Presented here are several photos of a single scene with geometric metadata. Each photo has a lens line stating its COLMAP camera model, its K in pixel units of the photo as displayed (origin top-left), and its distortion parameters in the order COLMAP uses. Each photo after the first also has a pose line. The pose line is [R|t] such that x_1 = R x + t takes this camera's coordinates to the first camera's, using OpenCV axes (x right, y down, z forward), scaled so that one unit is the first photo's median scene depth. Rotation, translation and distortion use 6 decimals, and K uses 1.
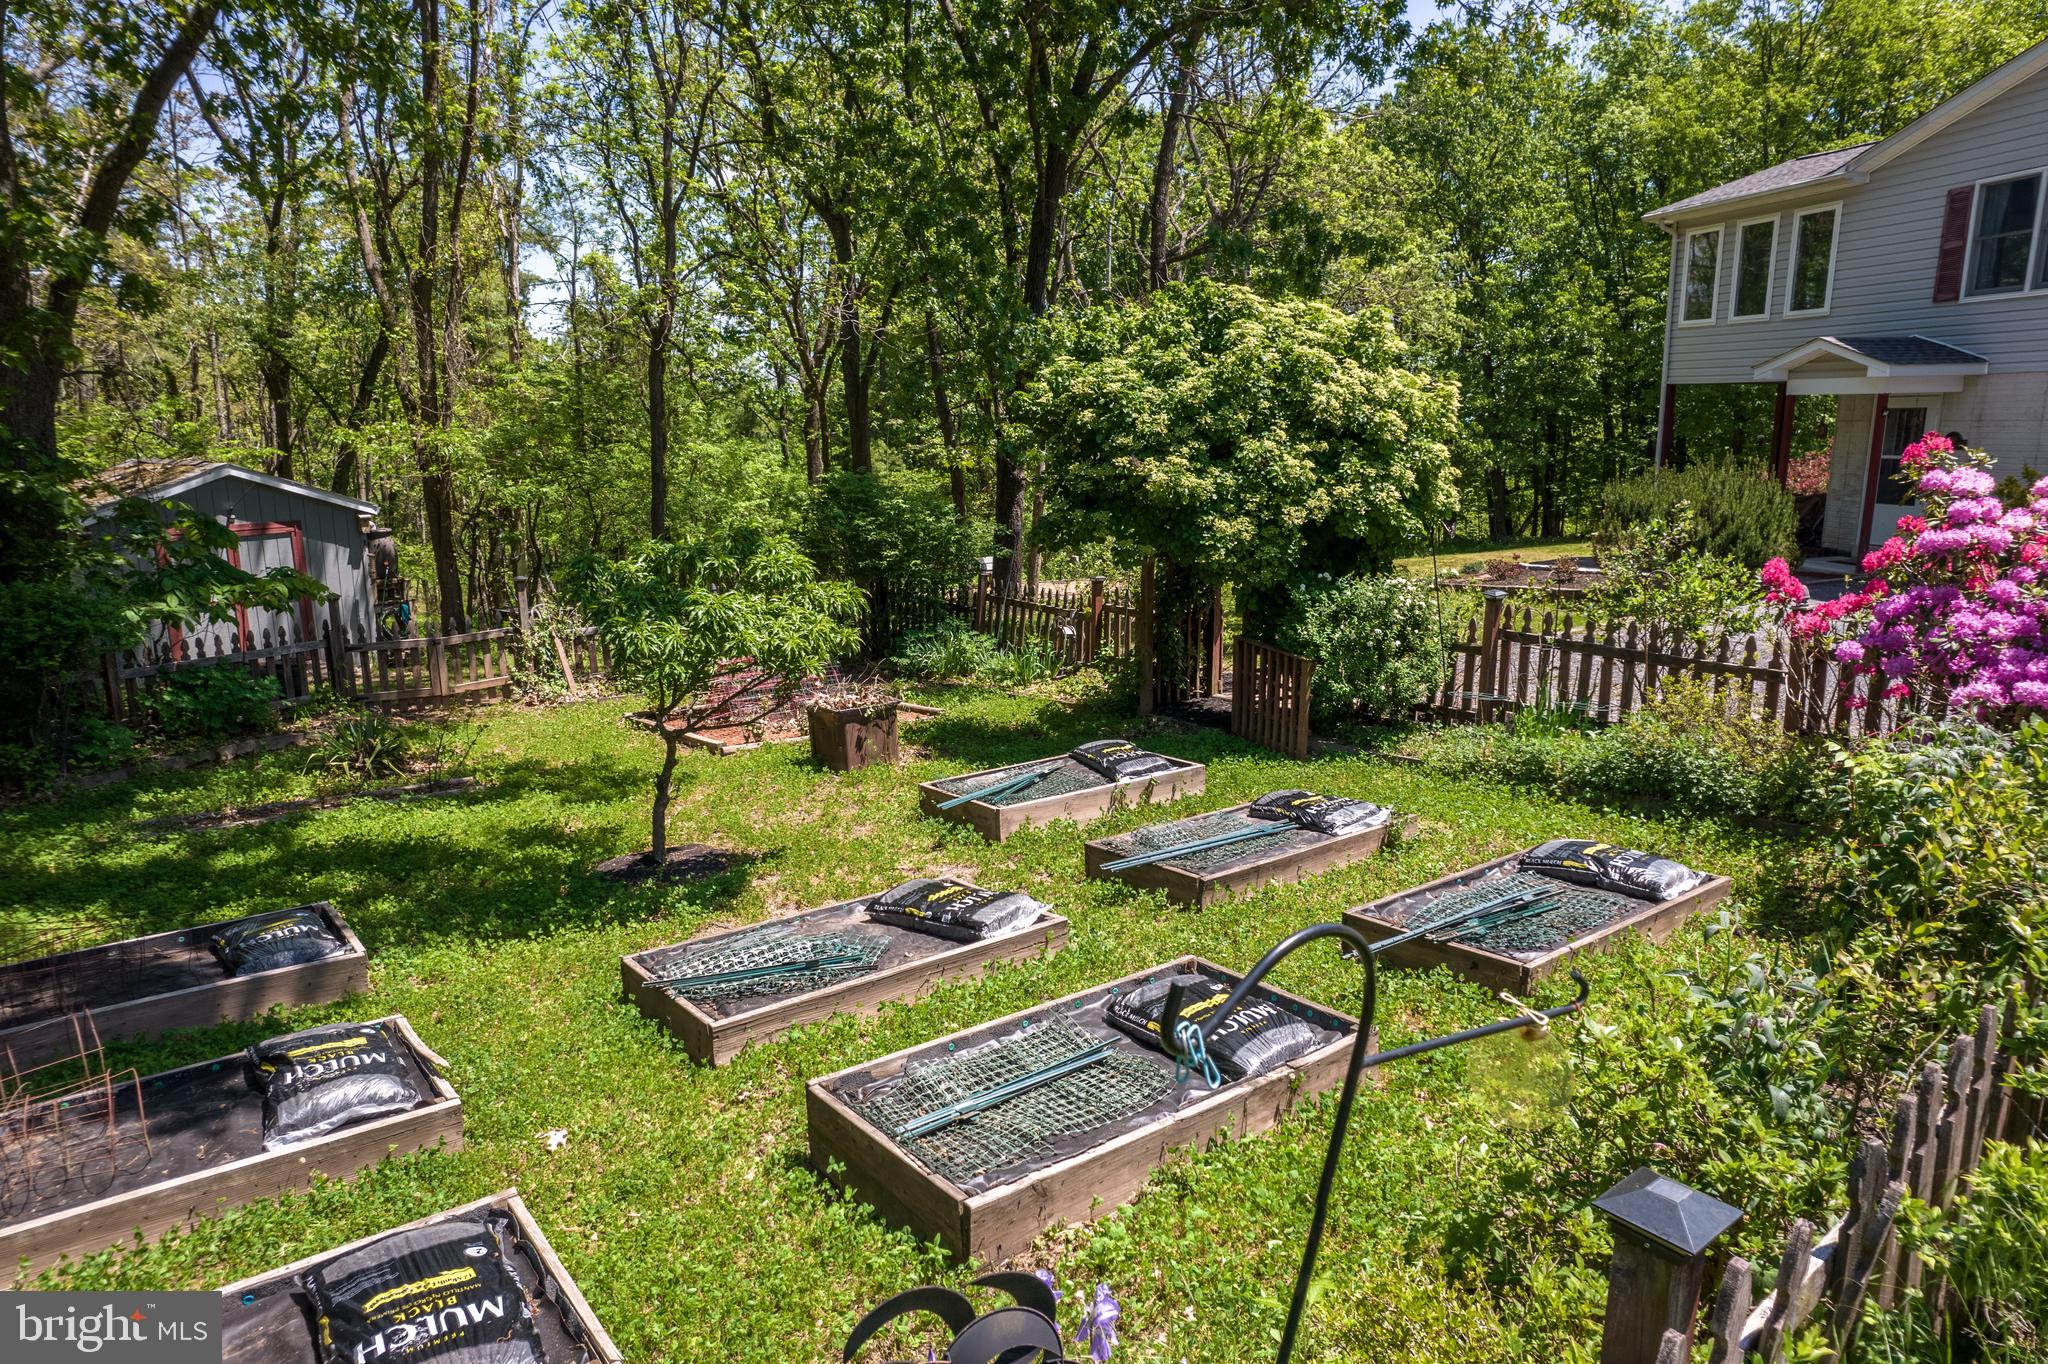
lens RADIAL K [[1316.0, 0, 1031.0], [0, 1316.0, 689.0], [0, 0, 1]] dist [-0.068830, 0.050213]
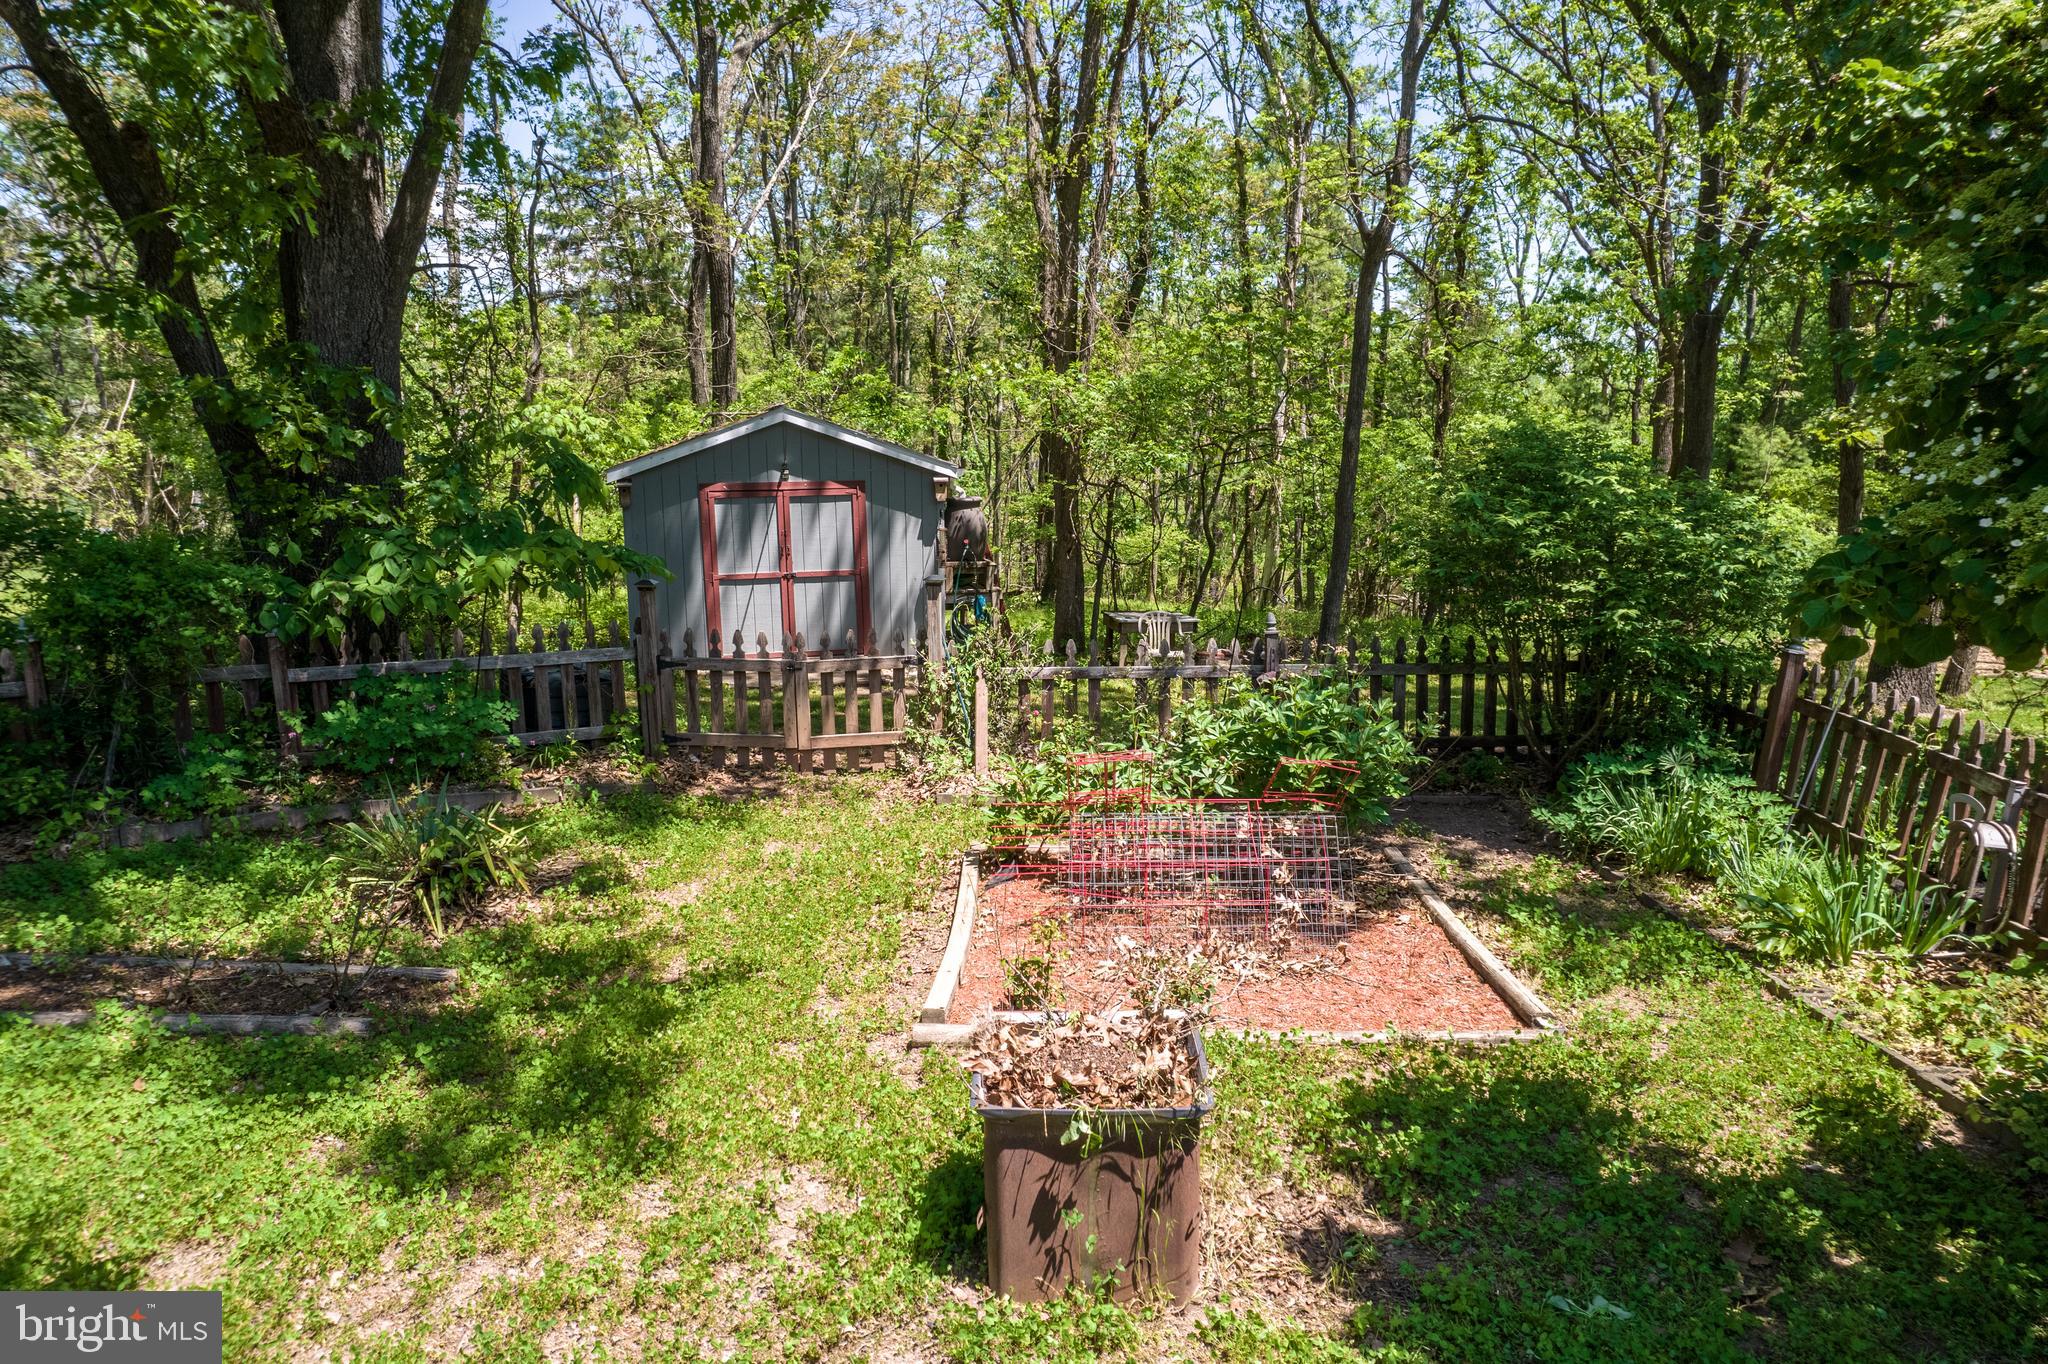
lens RADIAL K [[1316.0, 0, 1031.0], [0, 1316.0, 689.0], [0, 0, 1]] dist [-0.068830, 0.050213]
pose [[0.792079, 0.127904, -0.596868, 0.019030], [-0.126016, 0.991001, 0.045133, -0.052906], [0.597270, 0.039466, 0.801069, 0.419851]]
